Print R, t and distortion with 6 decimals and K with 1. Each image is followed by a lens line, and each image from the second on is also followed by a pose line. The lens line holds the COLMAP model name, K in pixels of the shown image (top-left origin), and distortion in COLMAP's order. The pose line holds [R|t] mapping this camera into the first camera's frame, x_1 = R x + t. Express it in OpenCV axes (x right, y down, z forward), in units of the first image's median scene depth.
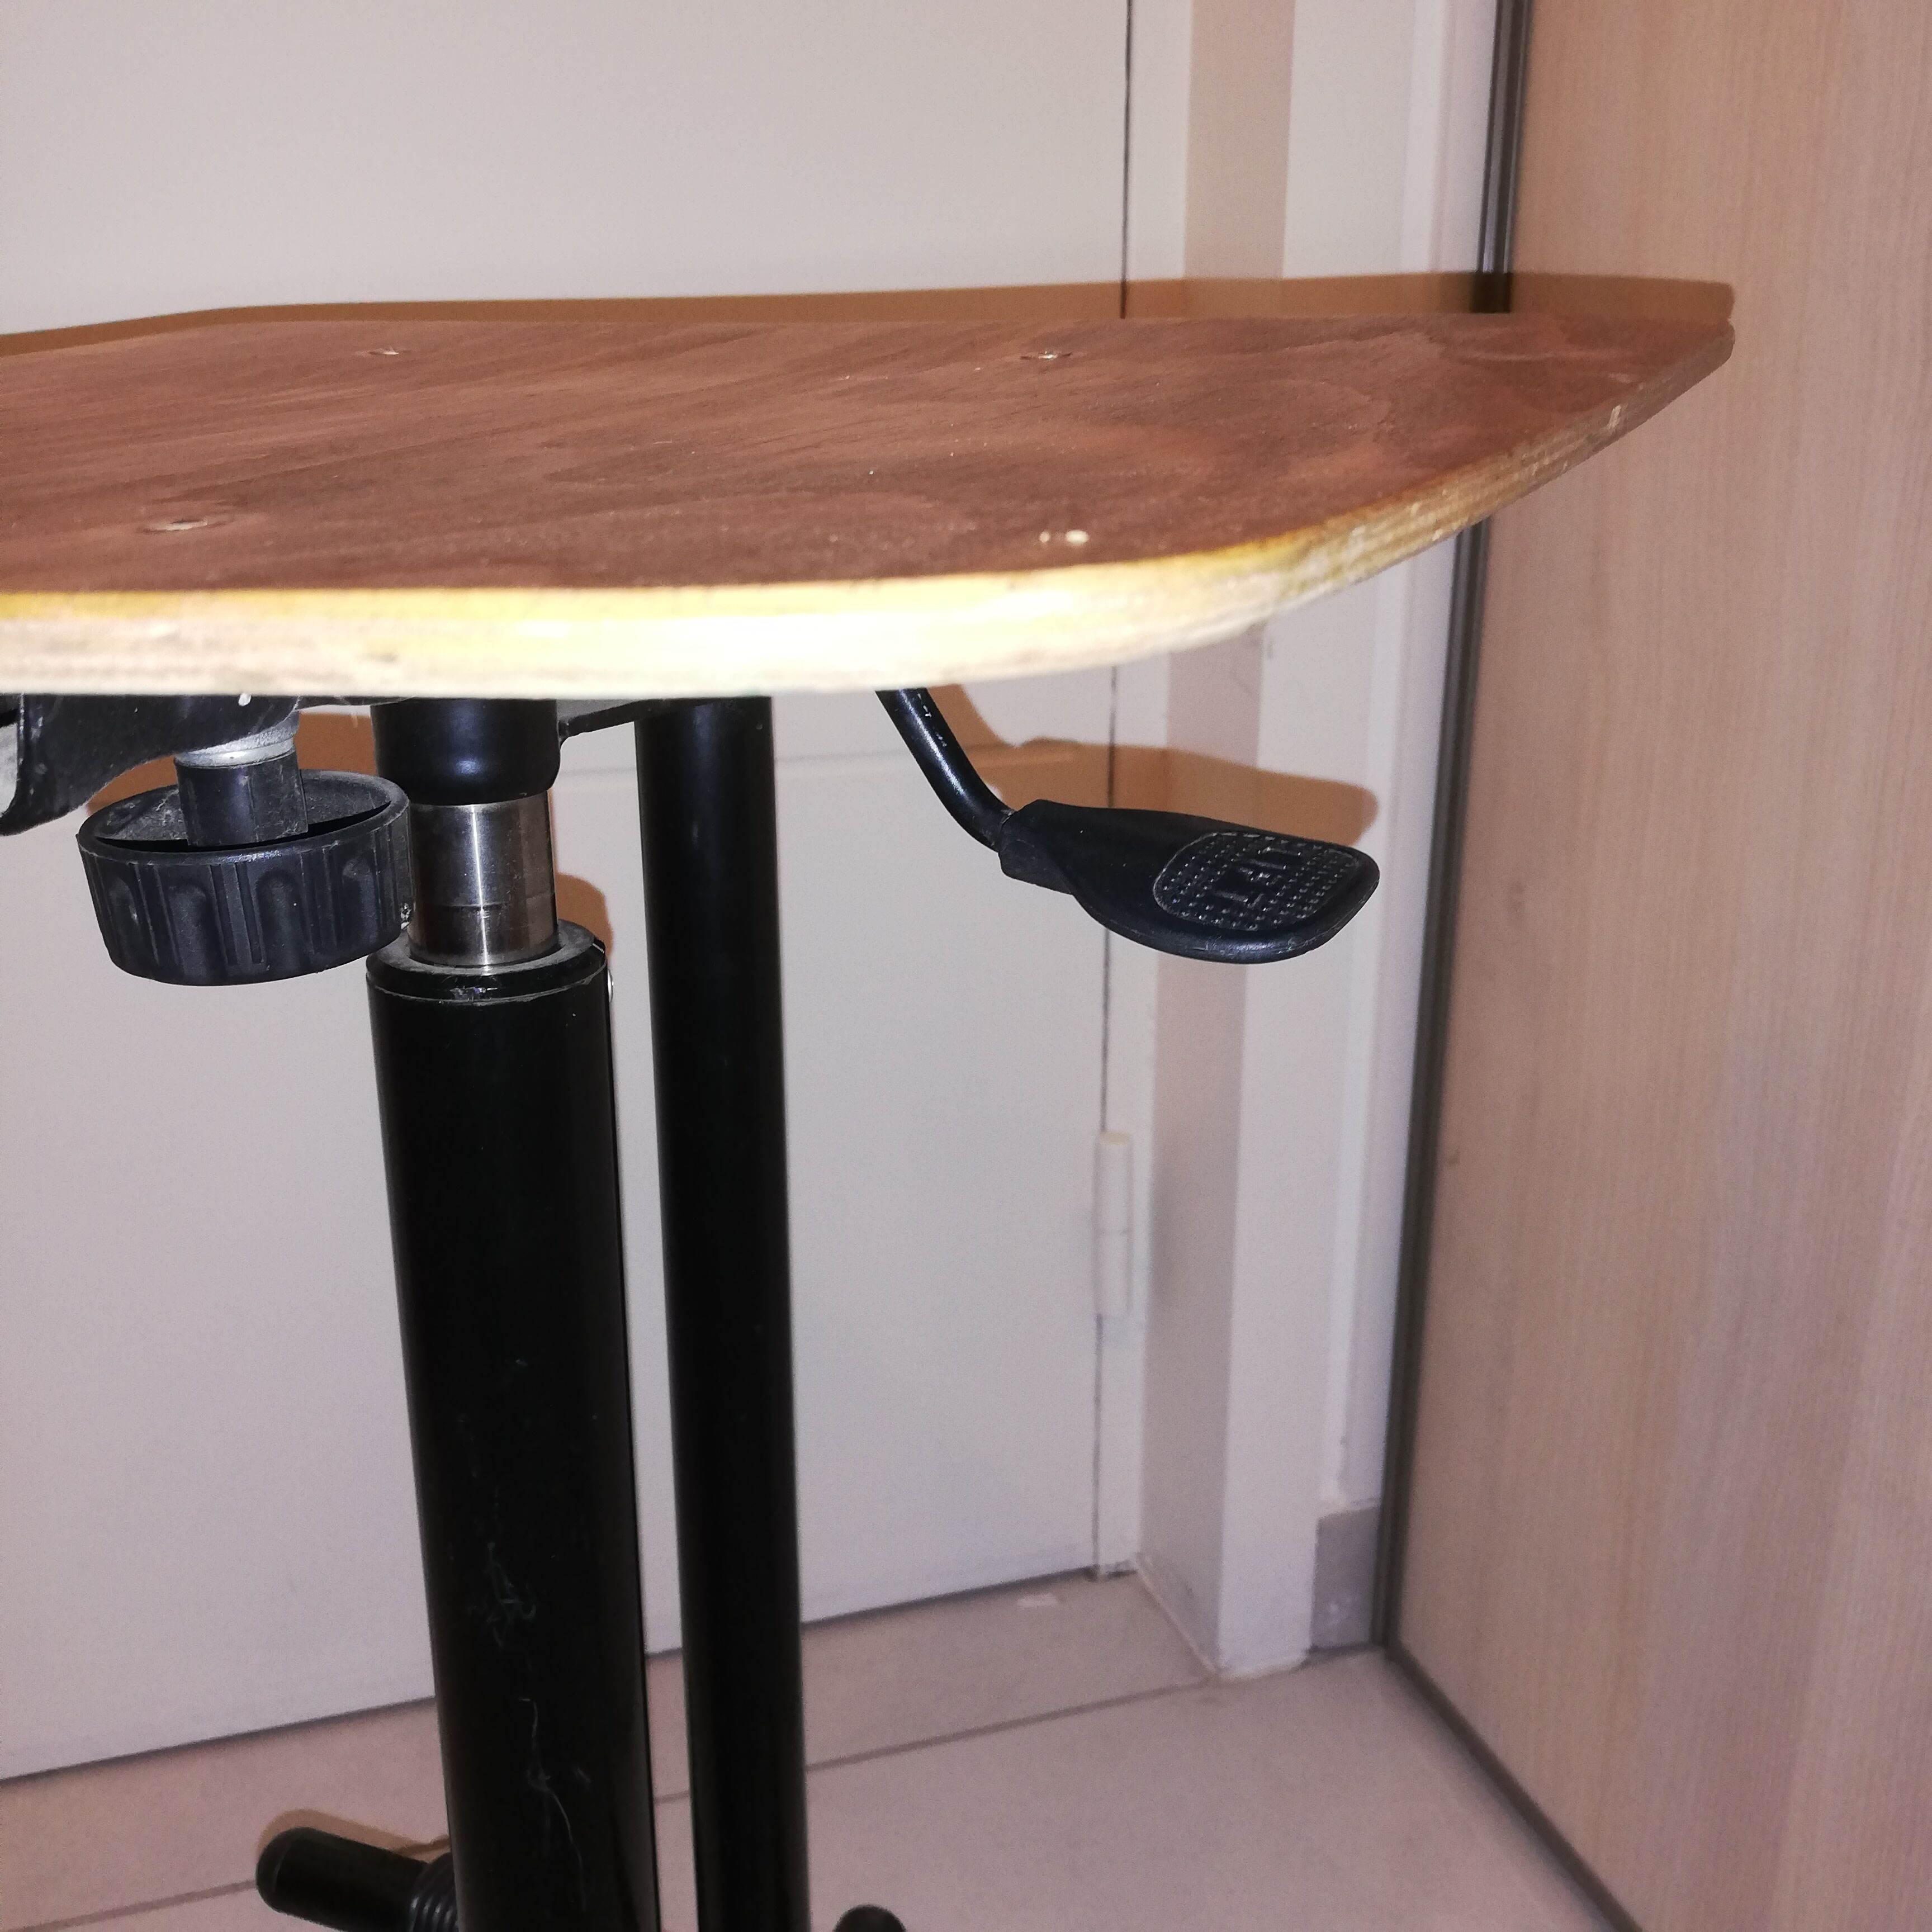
lens RADIAL K [[2007.0, 0, 966.0], [0, 2007.0, 966.0], [0, 0, 1]] dist [0.068821, -0.146667]
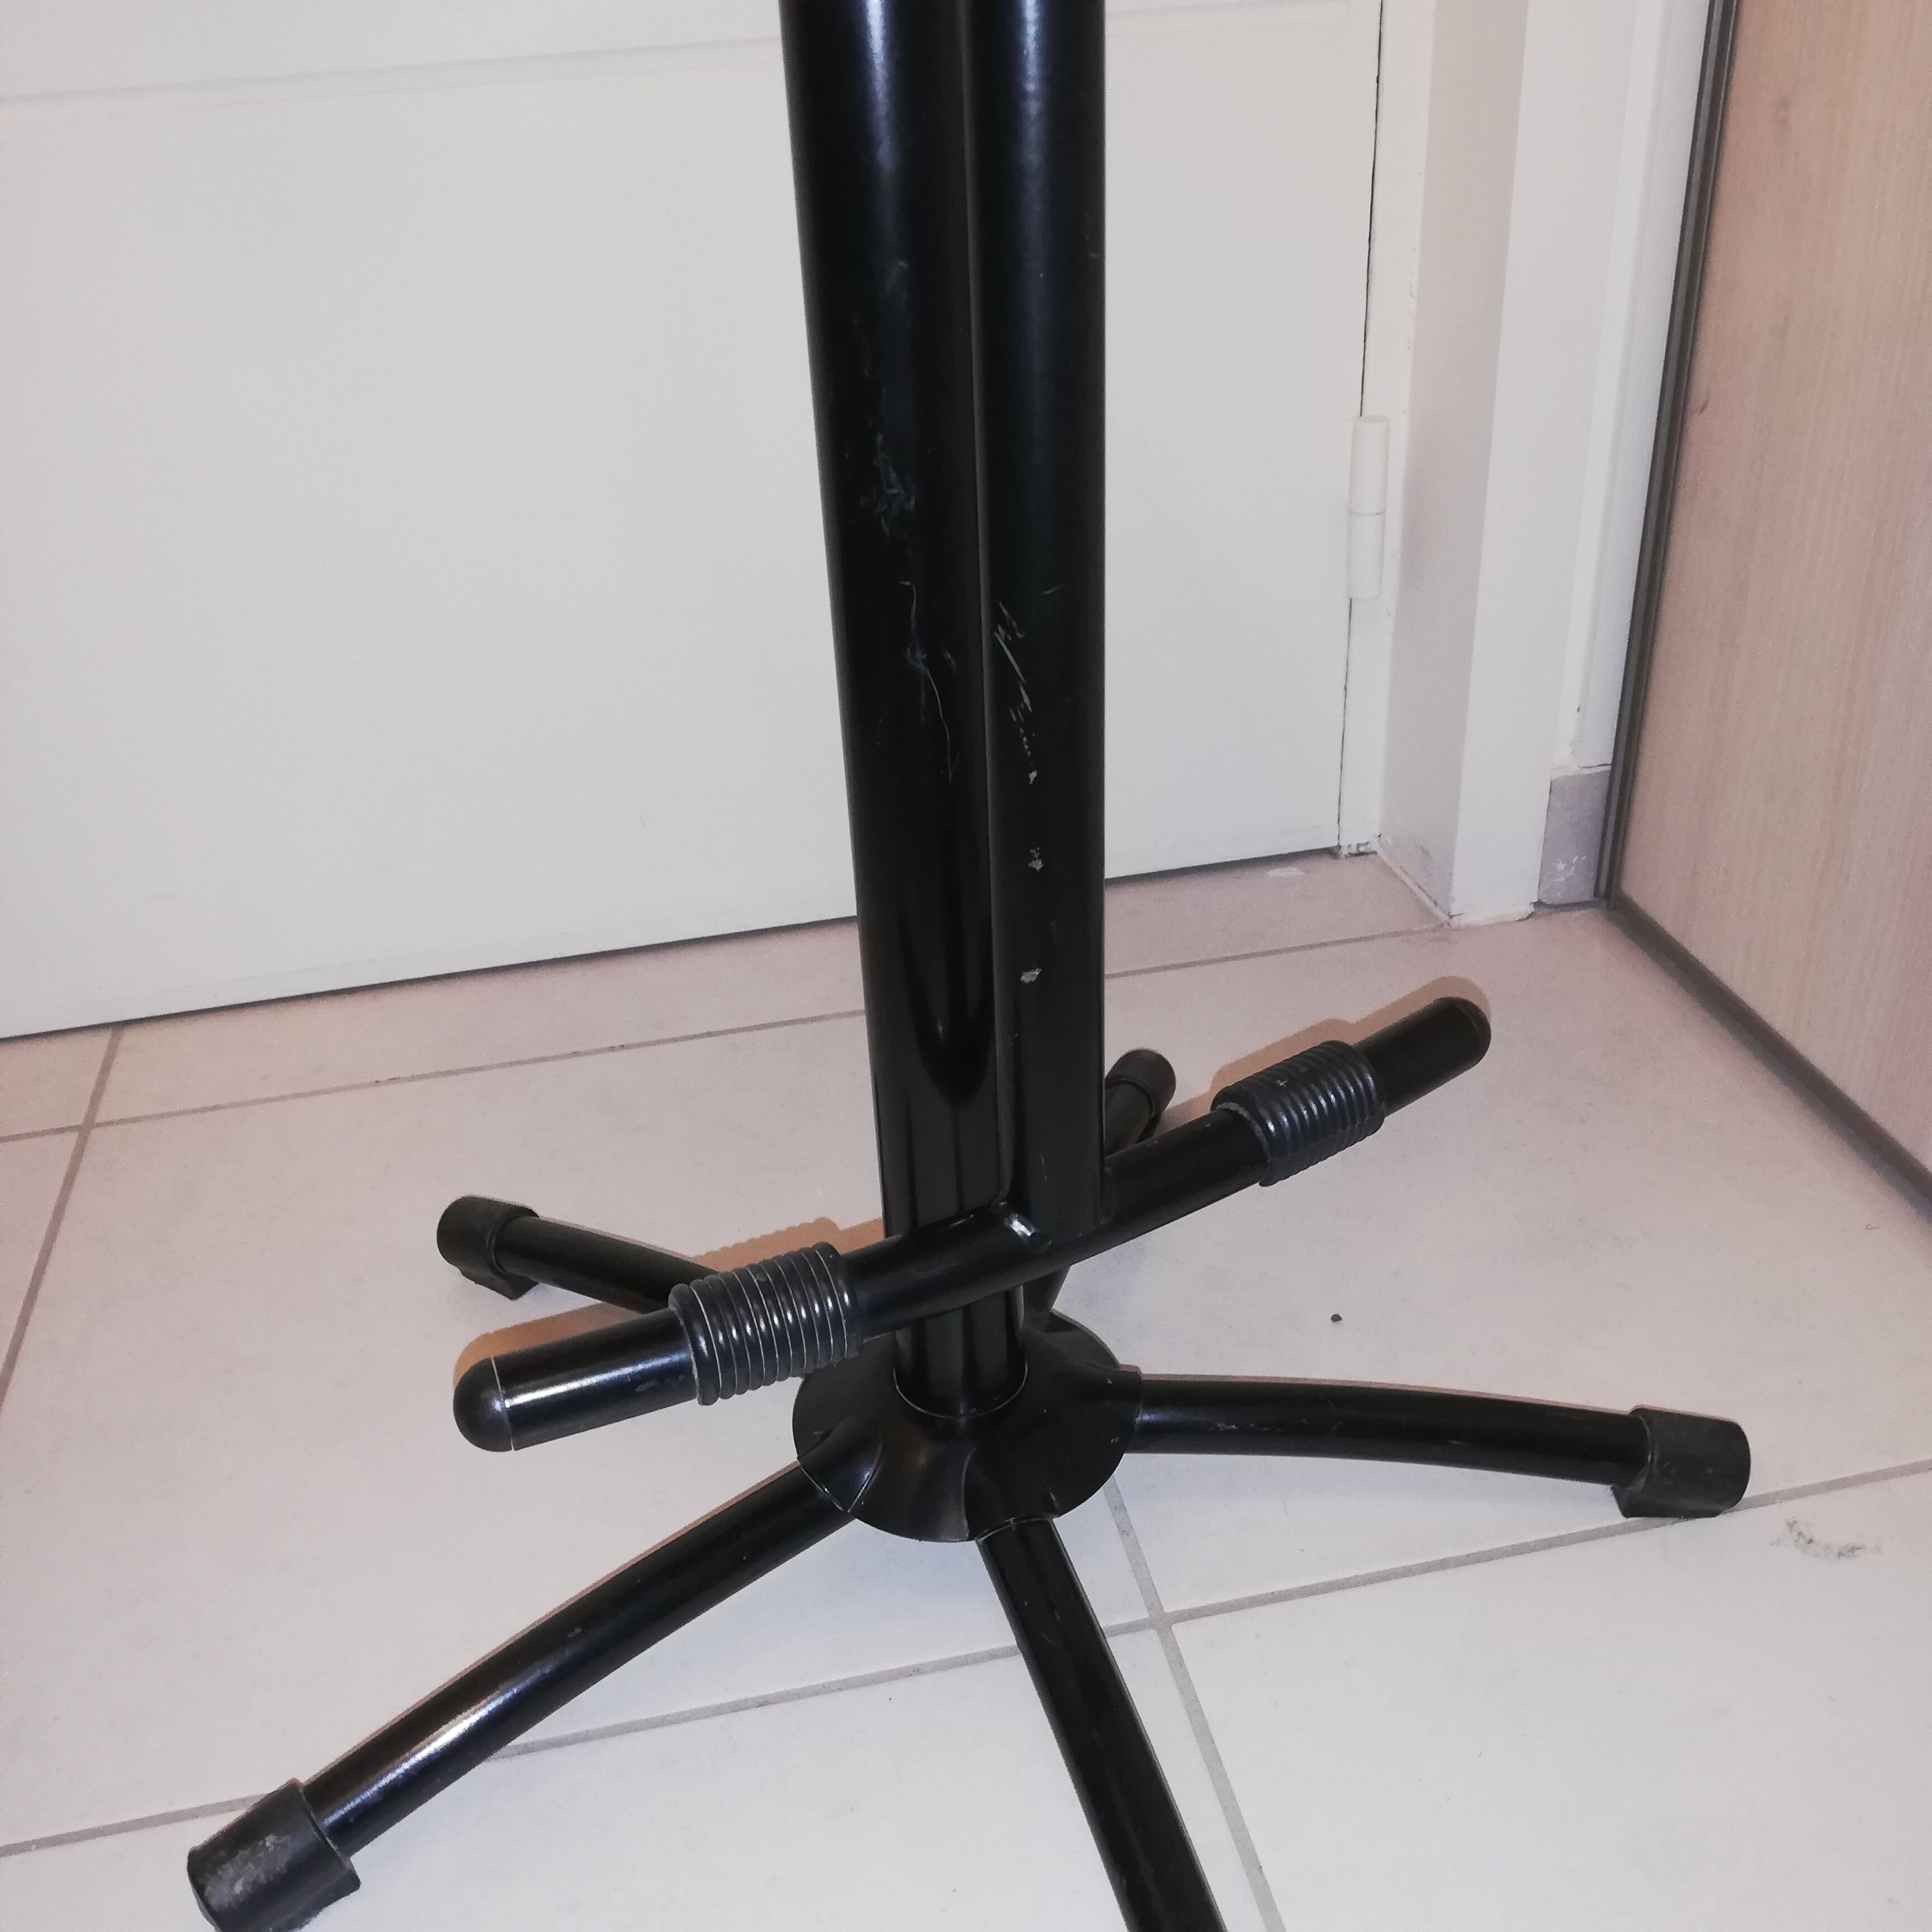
lens RADIAL K [[1960.4, 0, 929.5], [0, 1960.4, 980.6], [0, 0, 1]] dist [0.025172, -0.111063]
pose [[0.991846, 0.014061, -0.126667, -0.021986], [0.012551, 0.978287, 0.206872, 0.156342], [0.126826, -0.206775, 0.970134, -0.090366]]
